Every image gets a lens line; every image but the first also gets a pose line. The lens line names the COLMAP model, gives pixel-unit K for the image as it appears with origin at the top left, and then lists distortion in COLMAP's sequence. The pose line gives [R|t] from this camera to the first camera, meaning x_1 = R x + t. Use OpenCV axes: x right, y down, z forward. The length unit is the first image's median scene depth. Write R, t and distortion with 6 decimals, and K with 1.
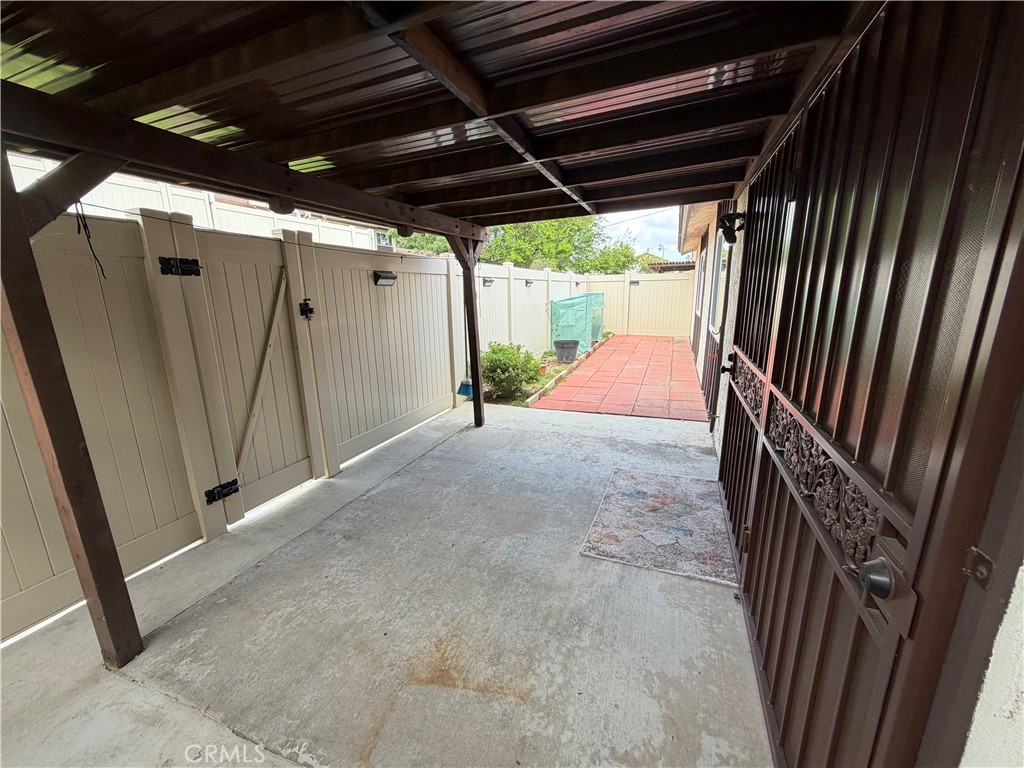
lens RADIAL K [[408.9, 0, 508.5], [0, 408.9, 385.7], [0, 0, 1]] dist [0.000034, -0.000328]
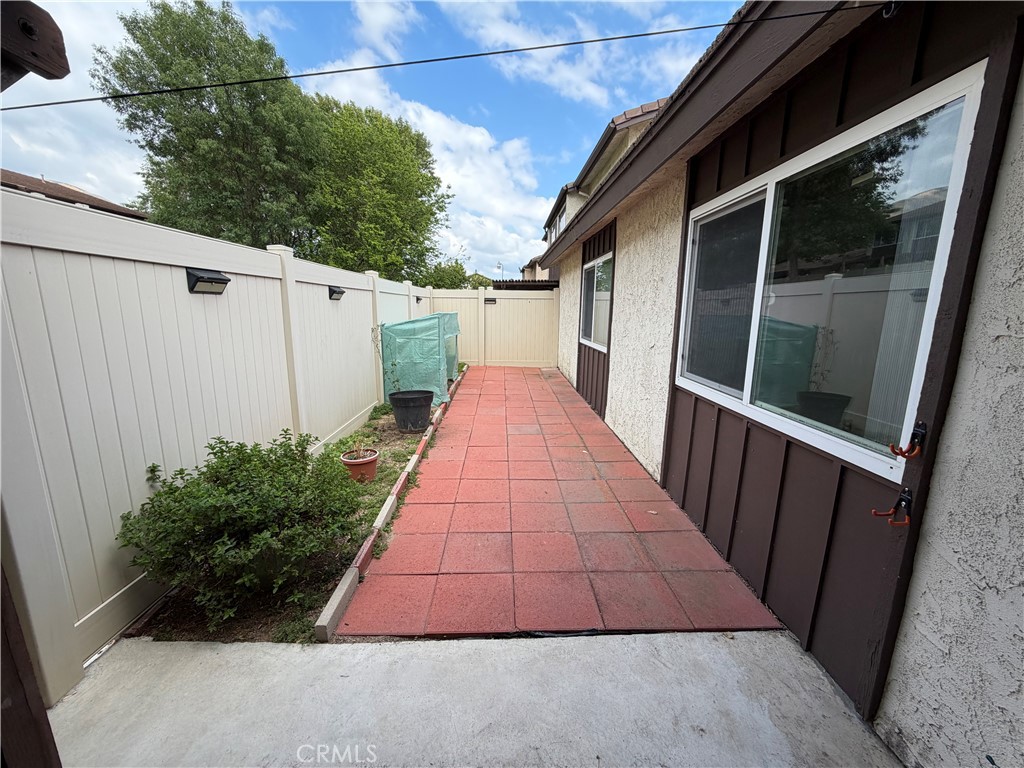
lens RADIAL K [[408.9, 0, 508.5], [0, 408.9, 385.7], [0, 0, 1]] dist [0.000034, -0.000328]
pose [[0.922075, -0.048814, 0.383920, 0.037719], [0.065368, 0.997405, -0.030180, -0.078531], [-0.381451, 0.052924, 0.922873, 0.338672]]
